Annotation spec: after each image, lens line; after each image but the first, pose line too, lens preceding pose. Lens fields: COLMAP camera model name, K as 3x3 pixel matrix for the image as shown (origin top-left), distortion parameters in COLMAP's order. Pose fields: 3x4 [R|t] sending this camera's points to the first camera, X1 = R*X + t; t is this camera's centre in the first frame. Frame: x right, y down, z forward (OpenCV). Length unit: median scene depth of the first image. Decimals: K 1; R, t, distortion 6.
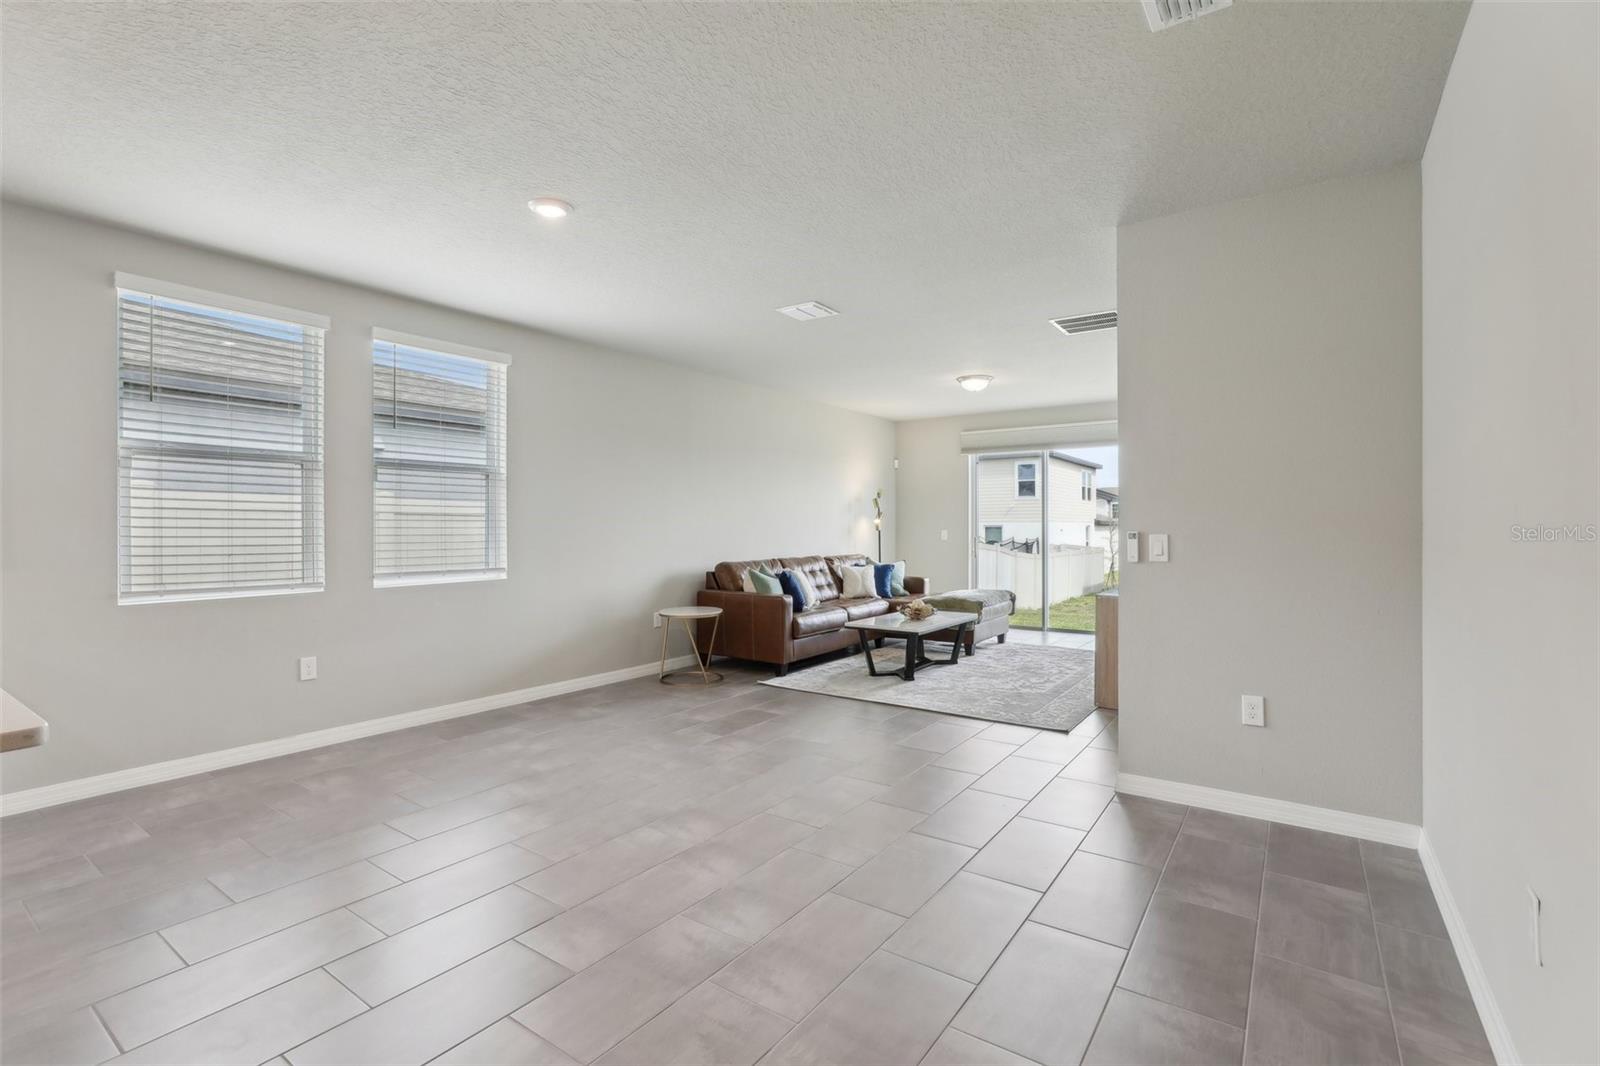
lens RADIAL K [[733.6, 0, 796.1], [0, 733.6, 528.3], [0, 0, 1]] dist [-0.032729, 0.006914]
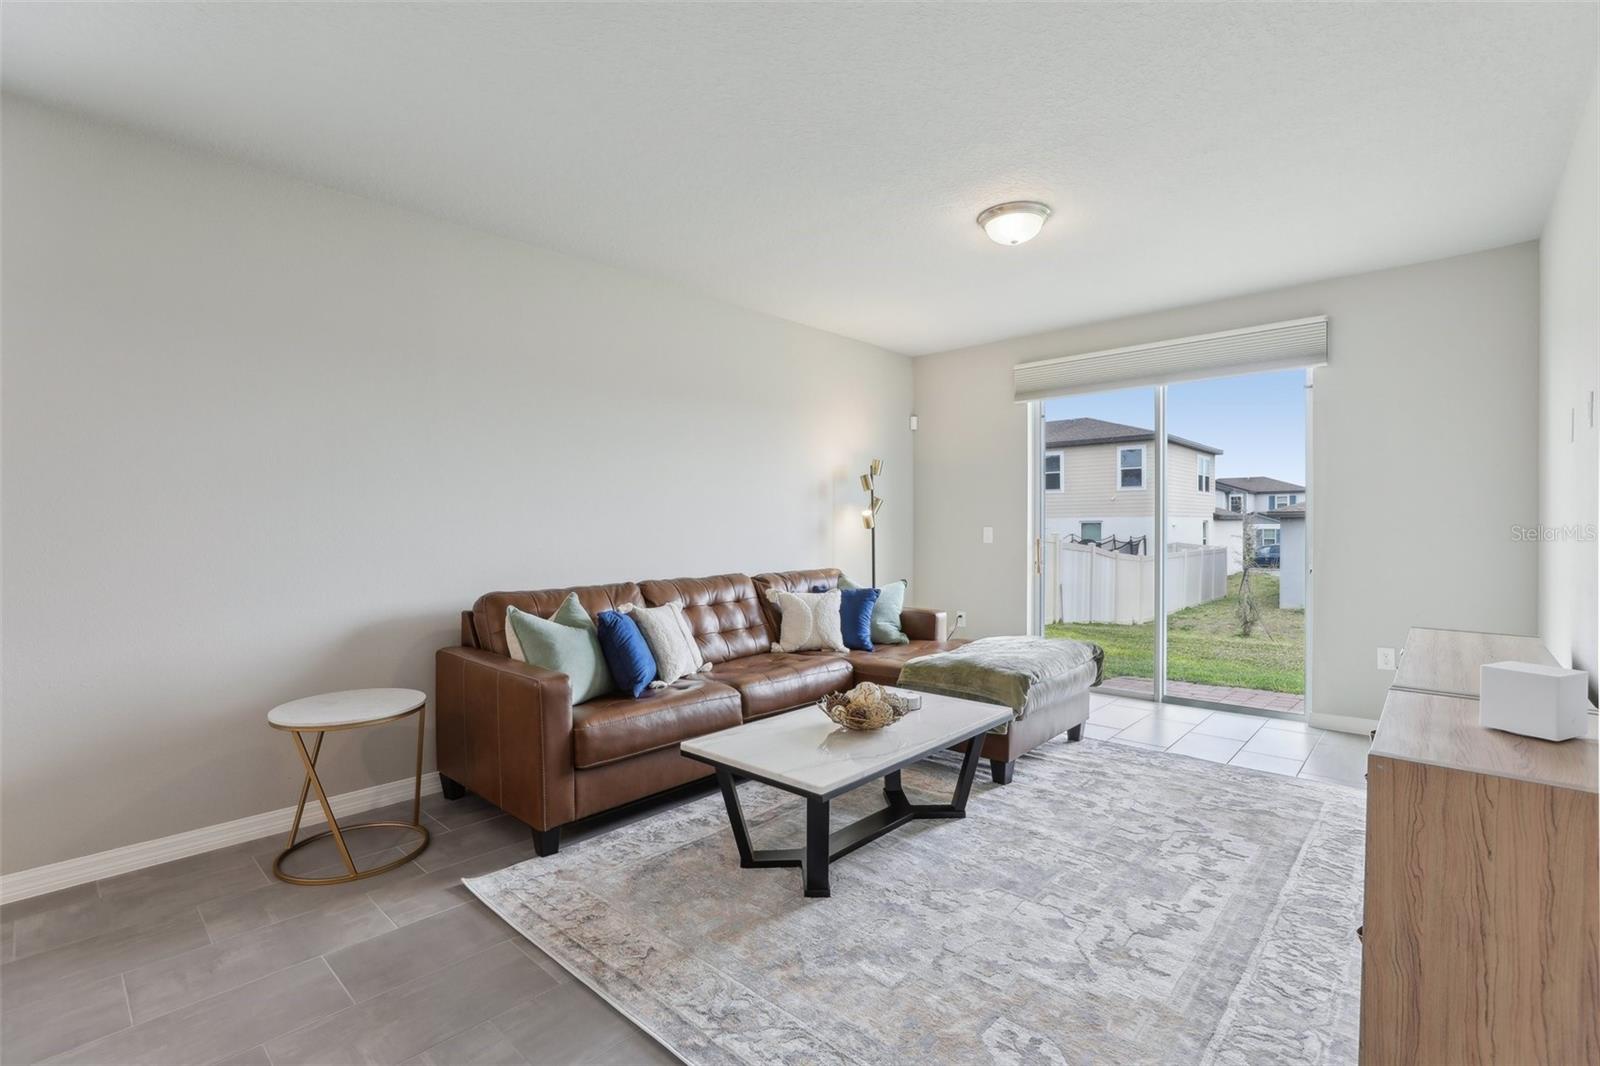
lens RADIAL K [[733.6, 0, 794.1], [0, 733.6, 539.9], [0, 0, 1]] dist [-0.032729, 0.006914]
pose [[0.991698, -0.002104, -0.128573, 0.160979], [0.004640, 0.999801, 0.019426, 0.000622], [0.128506, -0.019861, 0.991510, 0.496814]]
